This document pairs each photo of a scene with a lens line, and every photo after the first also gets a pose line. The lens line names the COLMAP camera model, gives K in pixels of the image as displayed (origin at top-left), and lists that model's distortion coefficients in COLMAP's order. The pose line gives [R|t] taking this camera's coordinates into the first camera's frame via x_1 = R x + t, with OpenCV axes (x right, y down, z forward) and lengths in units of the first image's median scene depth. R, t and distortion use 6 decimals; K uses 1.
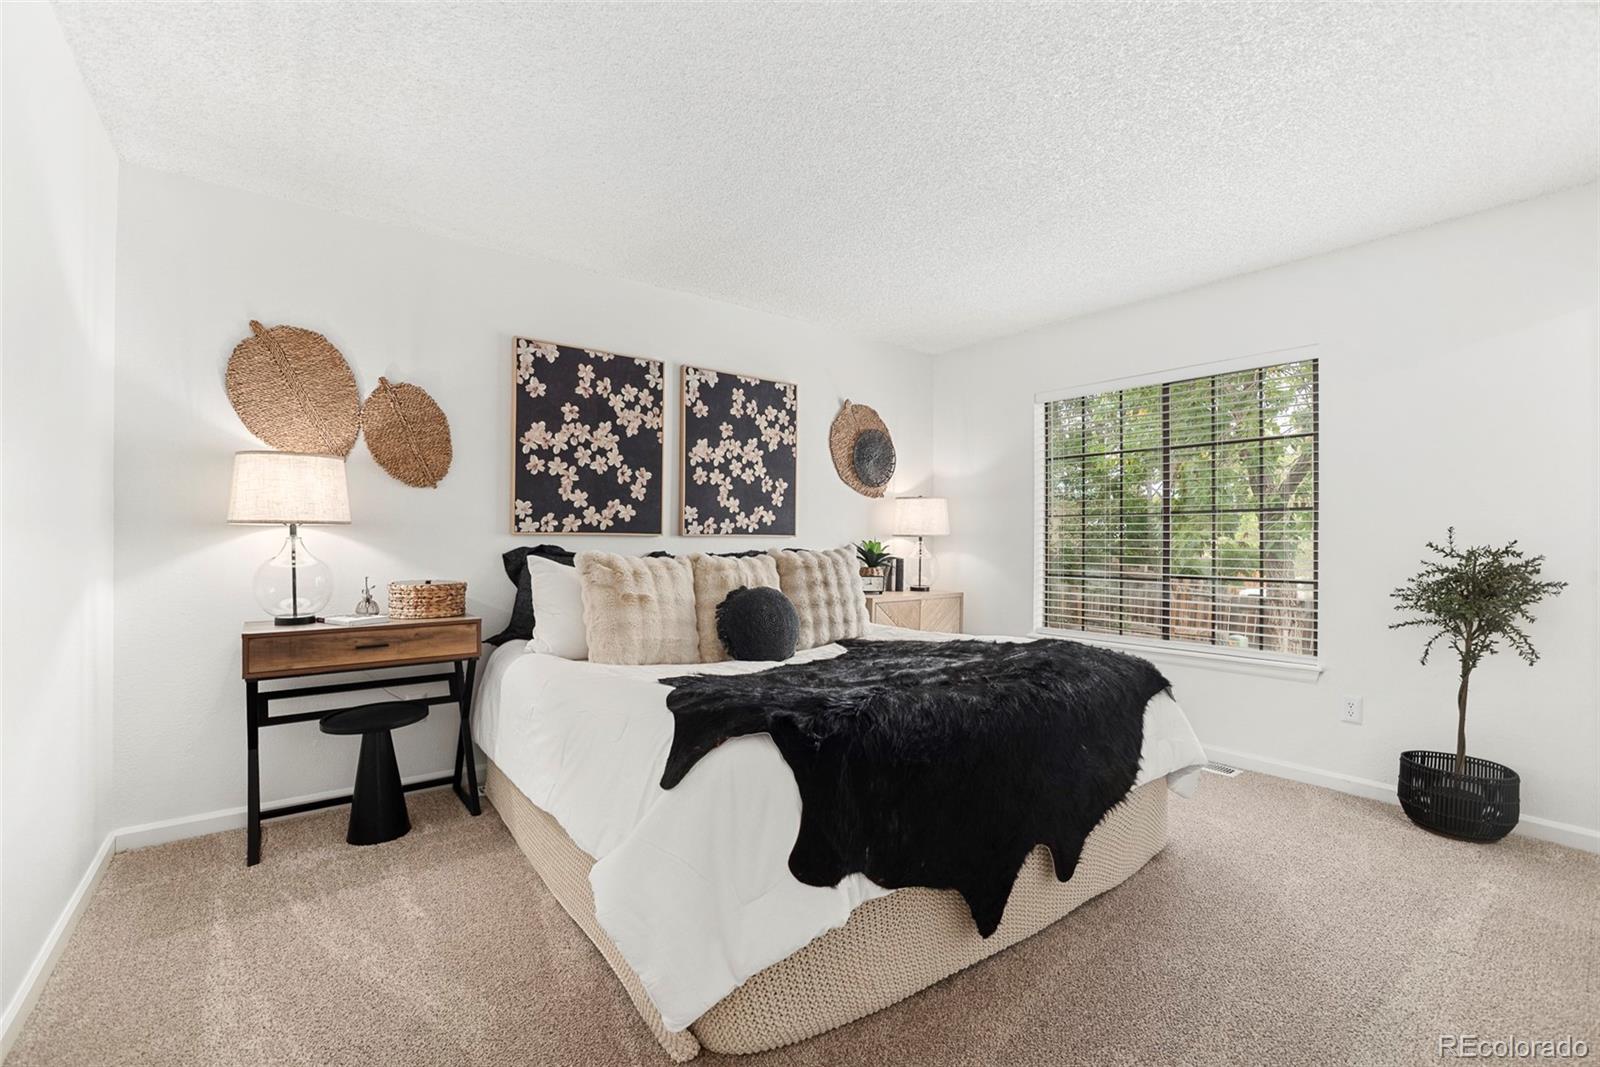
lens RADIAL K [[663.3, 0, 803.1], [0, 663.3, 544.2], [0, 0, 1]] dist [-0.138538, 0.000046]
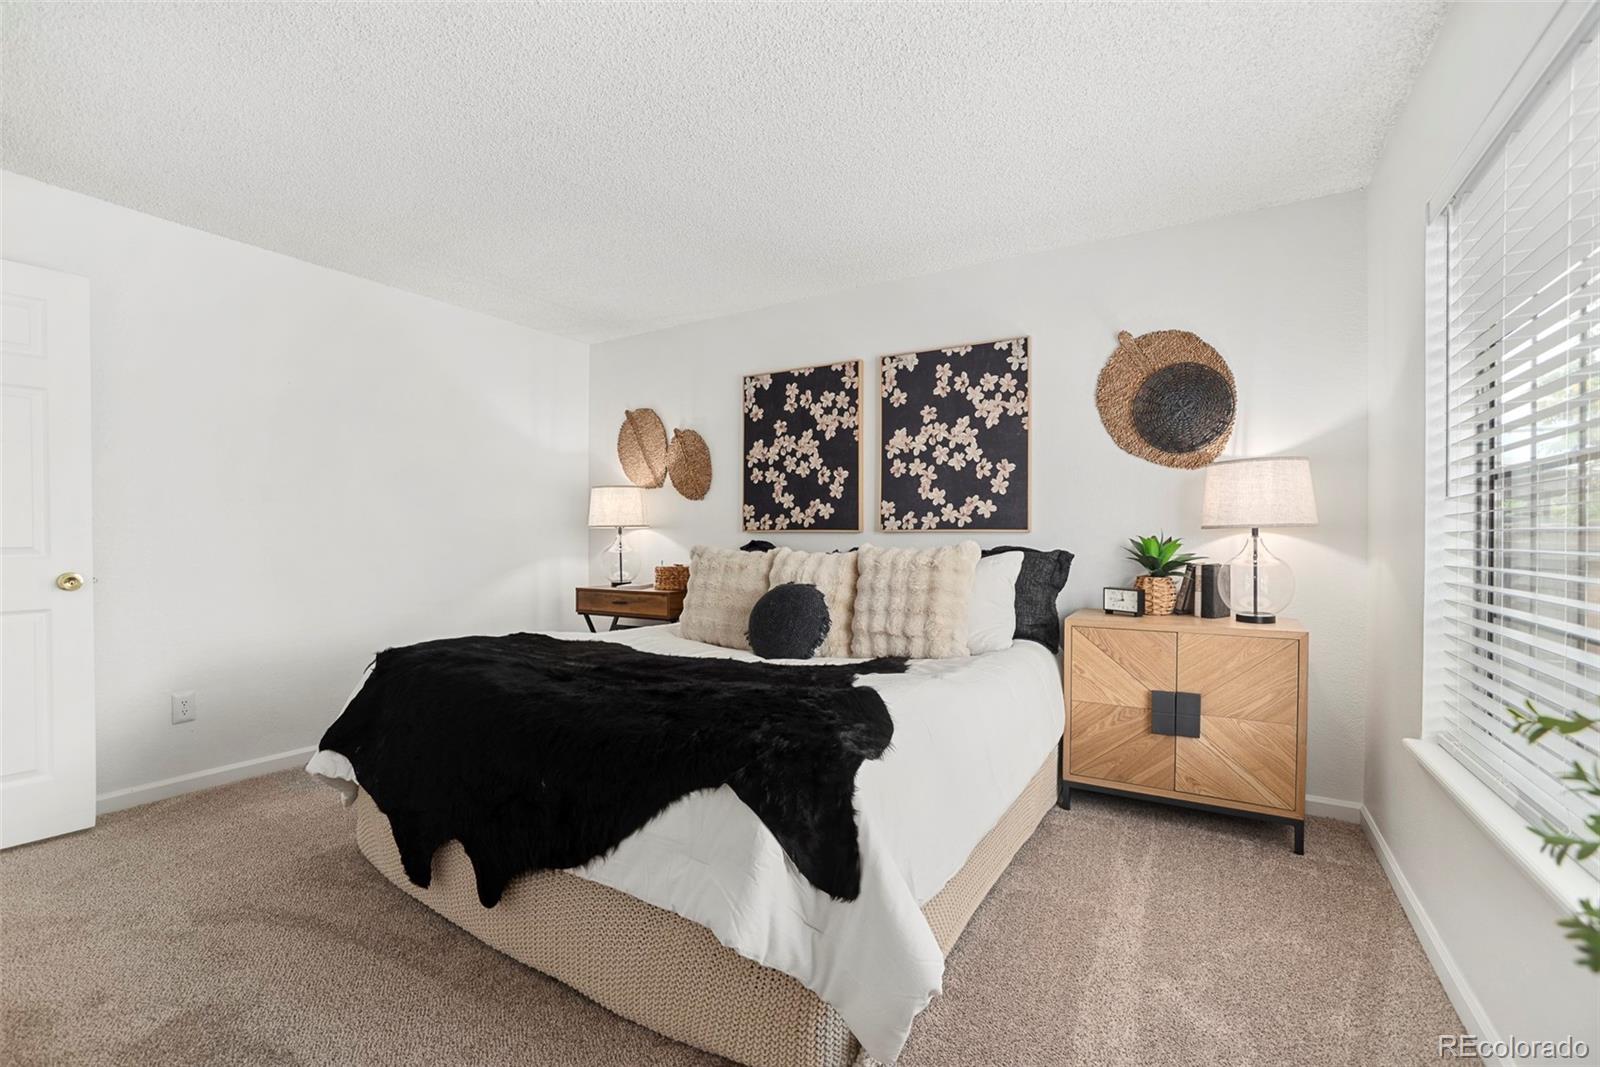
lens RADIAL K [[663.3, 0, 803.1], [0, 663.3, 544.2], [0, 0, 1]] dist [-0.138538, 0.000046]
pose [[0.353845, 0.005880, -0.935286, 0.687805], [-0.005798, 0.999975, 0.004094, 0.002303], [0.935286, 0.003974, 0.353870, 0.544001]]
